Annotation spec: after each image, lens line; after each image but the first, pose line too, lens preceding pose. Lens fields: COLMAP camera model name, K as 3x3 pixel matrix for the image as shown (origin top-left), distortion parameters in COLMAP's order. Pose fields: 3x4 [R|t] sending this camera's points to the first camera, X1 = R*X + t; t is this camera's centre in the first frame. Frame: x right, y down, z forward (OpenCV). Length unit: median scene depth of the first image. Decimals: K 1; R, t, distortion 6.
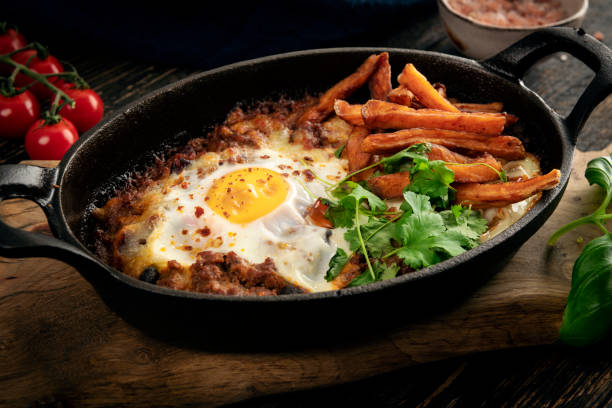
lens RADIAL K [[1162.0, 0, 306.0], [0, 1162.0, 204.0], [0, 0, 1]] dist [0.009148, -0.026429]
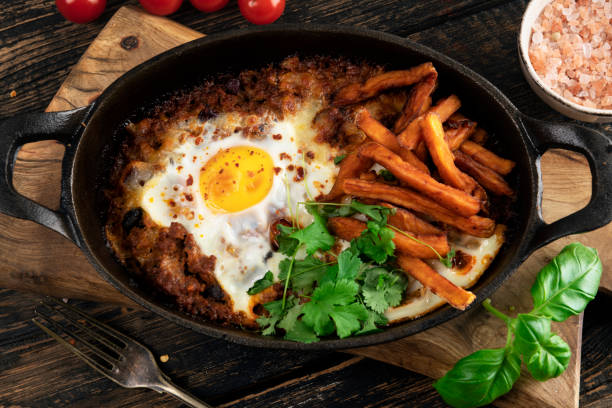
lens RADIAL K [[1162.0, 0, 306.0], [0, 1162.0, 204.0], [0, 0, 1]] dist [0.009148, -0.026429]
pose [[0.870878, 0.459334, -0.174884, 0.228264], [-0.271515, 0.746204, 0.607831, -0.722398], [0.409697, -0.481863, 0.774569, 0.107429]]
